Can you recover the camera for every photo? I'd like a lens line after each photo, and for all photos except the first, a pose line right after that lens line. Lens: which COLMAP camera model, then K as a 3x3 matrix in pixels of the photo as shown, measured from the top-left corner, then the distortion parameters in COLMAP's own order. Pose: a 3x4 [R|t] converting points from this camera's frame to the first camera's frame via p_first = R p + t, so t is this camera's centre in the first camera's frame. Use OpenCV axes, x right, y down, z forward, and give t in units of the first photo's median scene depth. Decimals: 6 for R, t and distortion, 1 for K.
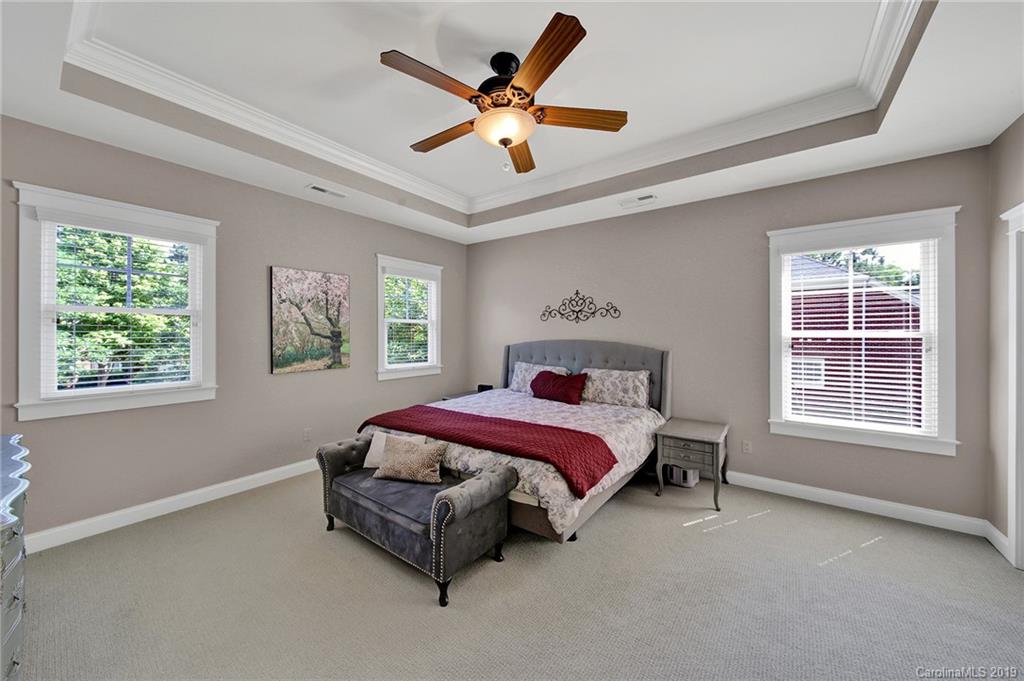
lens RADIAL K [[365.6, 0, 515.9], [0, 365.6, 333.6], [0, 0, 1]] dist [-0.000434, -0.001112]
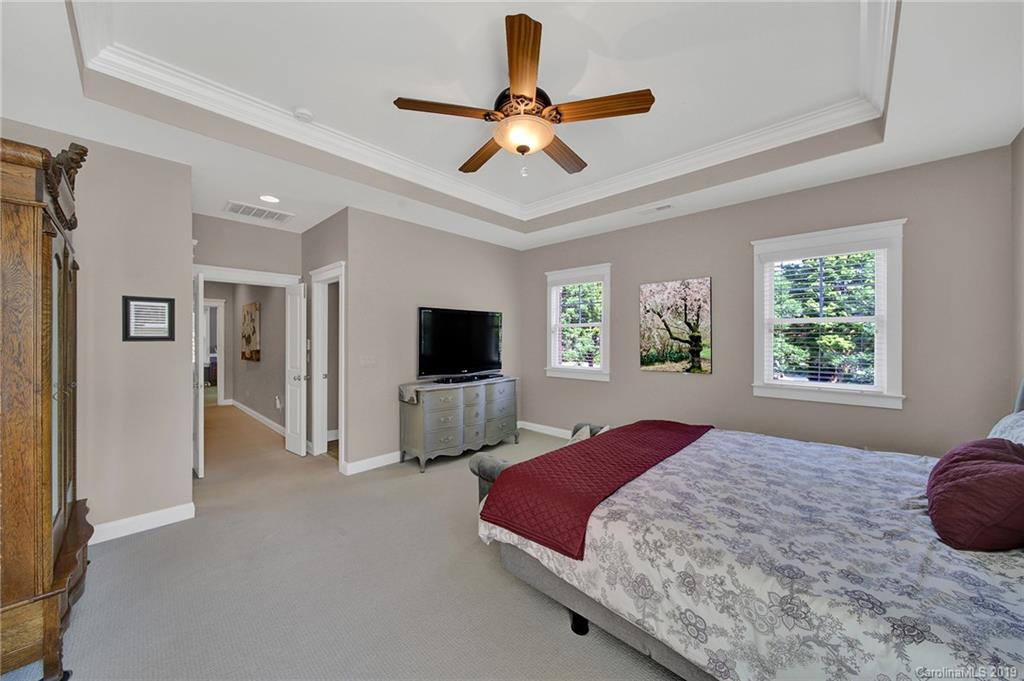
lens RADIAL K [[365.6, 0, 515.9], [0, 365.6, 333.6], [0, 0, 1]] dist [-0.000434, -0.001112]
pose [[-0.120240, -0.013005, -0.992660, 0.568794], [-0.002129, 0.999915, -0.012842, 0.001648], [0.992743, 0.000569, -0.120257, 0.643066]]
